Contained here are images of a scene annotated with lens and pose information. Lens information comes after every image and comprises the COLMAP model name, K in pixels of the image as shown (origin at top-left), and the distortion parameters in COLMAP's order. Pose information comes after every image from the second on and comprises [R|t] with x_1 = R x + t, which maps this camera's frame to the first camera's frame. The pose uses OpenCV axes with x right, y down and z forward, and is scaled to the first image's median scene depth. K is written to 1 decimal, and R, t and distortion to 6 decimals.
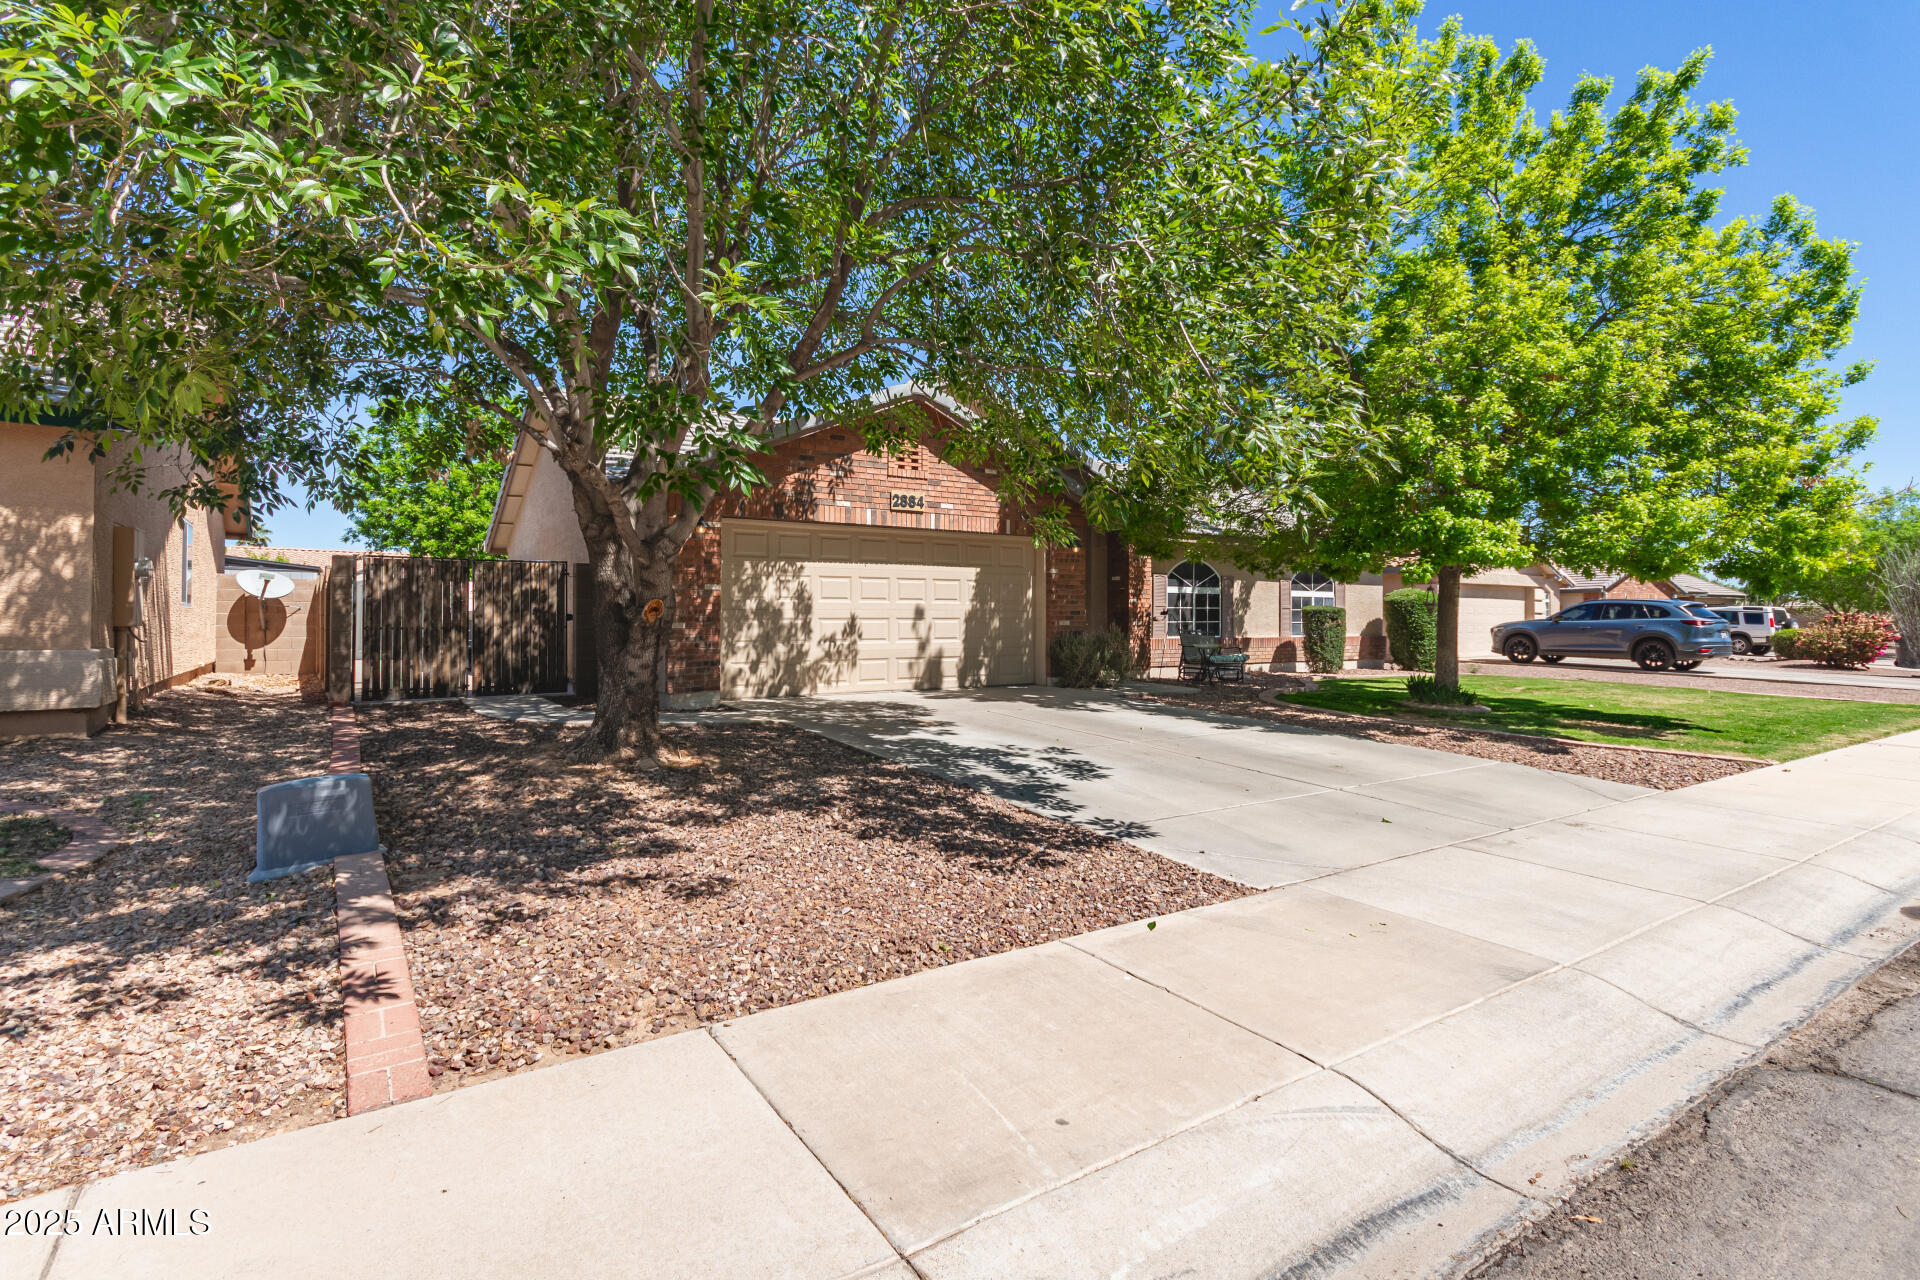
lens RADIAL K [[916.8, 0, 951.3], [0, 916.8, 610.7], [0, 0, 1]] dist [-0.000493, -0.000161]
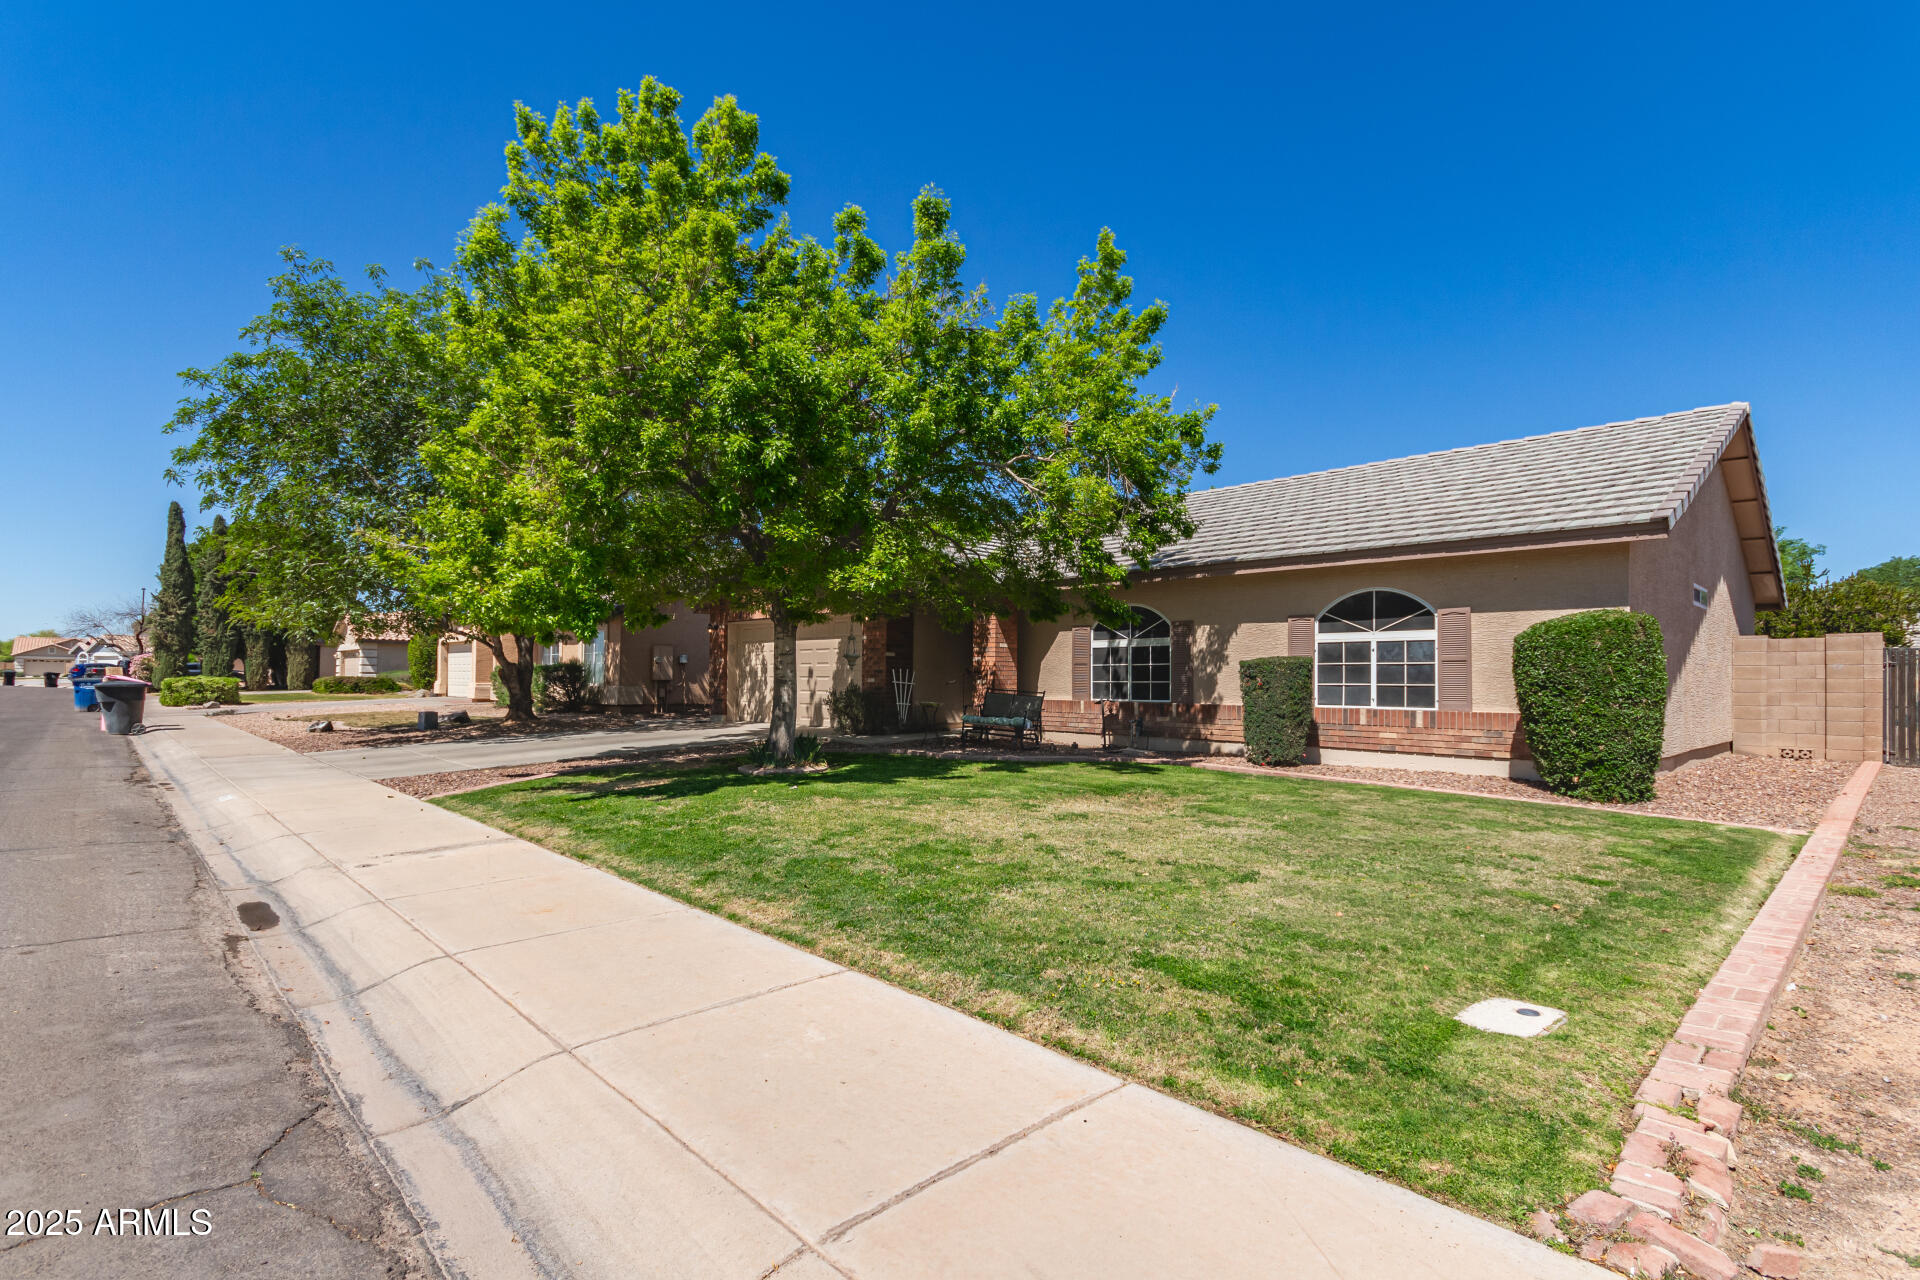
lens RADIAL K [[888.0, 0, 960.0], [0, 888.0, 640.0], [0, 0, 1]] dist [0.001703, 0.000077]
pose [[0.181919, -0.049512, -0.982066, 1.484288], [-0.003864, 0.998688, -0.051066, 0.023360], [0.983306, 0.013084, 0.181489, 1.039082]]
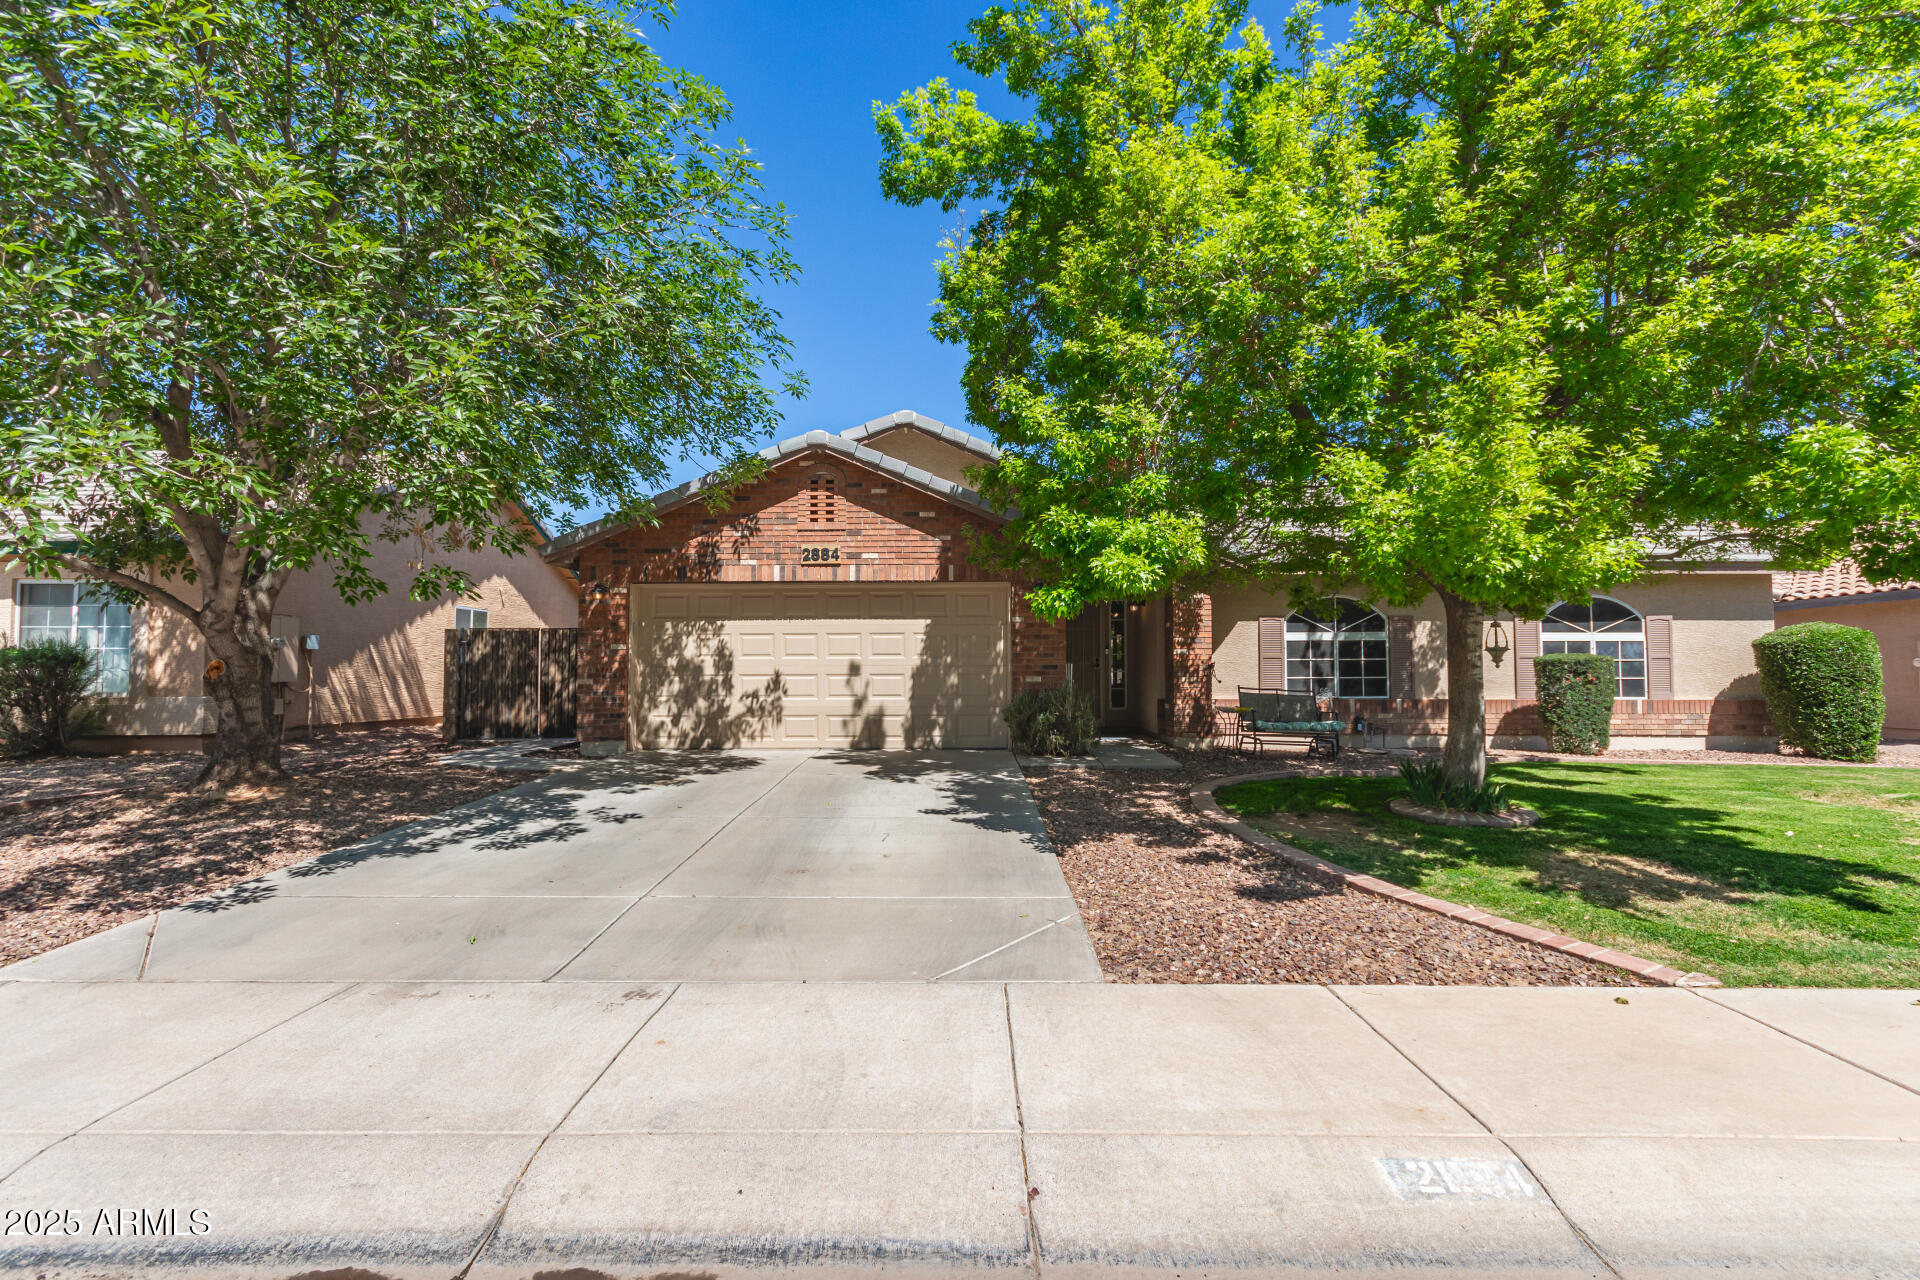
lens RADIAL K [[888.0, 0, 960.0], [0, 888.0, 640.0], [0, 0, 1]] dist [0.001703, 0.000077]
pose [[0.827966, -0.025308, -0.560207, 0.616070], [0.007533, 0.999393, -0.034015, 0.005186], [0.560728, 0.023943, 0.827654, 0.309413]]
